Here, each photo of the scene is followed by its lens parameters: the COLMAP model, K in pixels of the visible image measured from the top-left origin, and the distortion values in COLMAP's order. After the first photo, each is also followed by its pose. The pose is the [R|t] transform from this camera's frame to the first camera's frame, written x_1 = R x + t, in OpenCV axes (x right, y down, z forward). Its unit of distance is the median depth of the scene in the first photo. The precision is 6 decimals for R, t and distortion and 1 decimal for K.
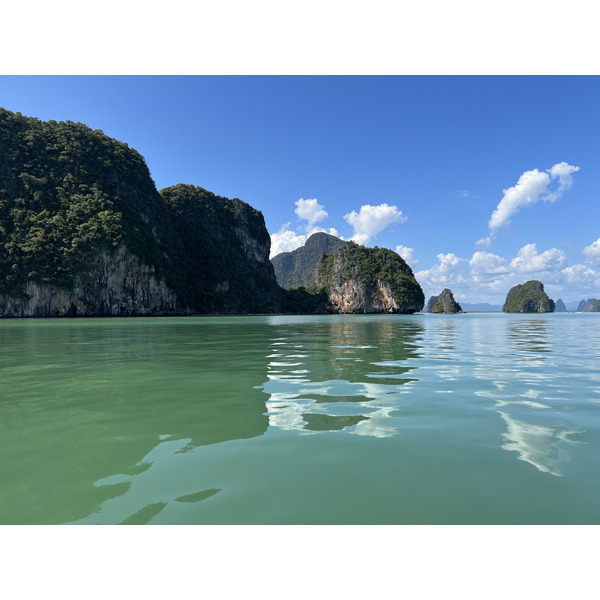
lens RADIAL K [[441.5, 0, 298.8], [0, 441.5, 303.7], [0, 0, 1]] dist [0.055237, -0.069091]
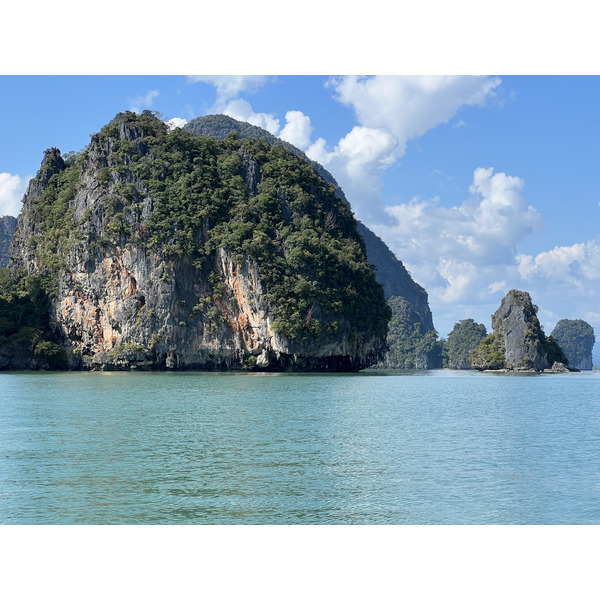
lens RADIAL K [[1339.3, 0, 299.7], [0, 1339.3, 299.5], [0, 0, 1]] dist [0.068320, 0.000000]
pose [[0.996313, 0.015380, 0.084401, 0.155778], [-0.012869, 0.999461, -0.030216, 0.002632], [-0.084820, 0.029018, 0.995974, 0.152245]]
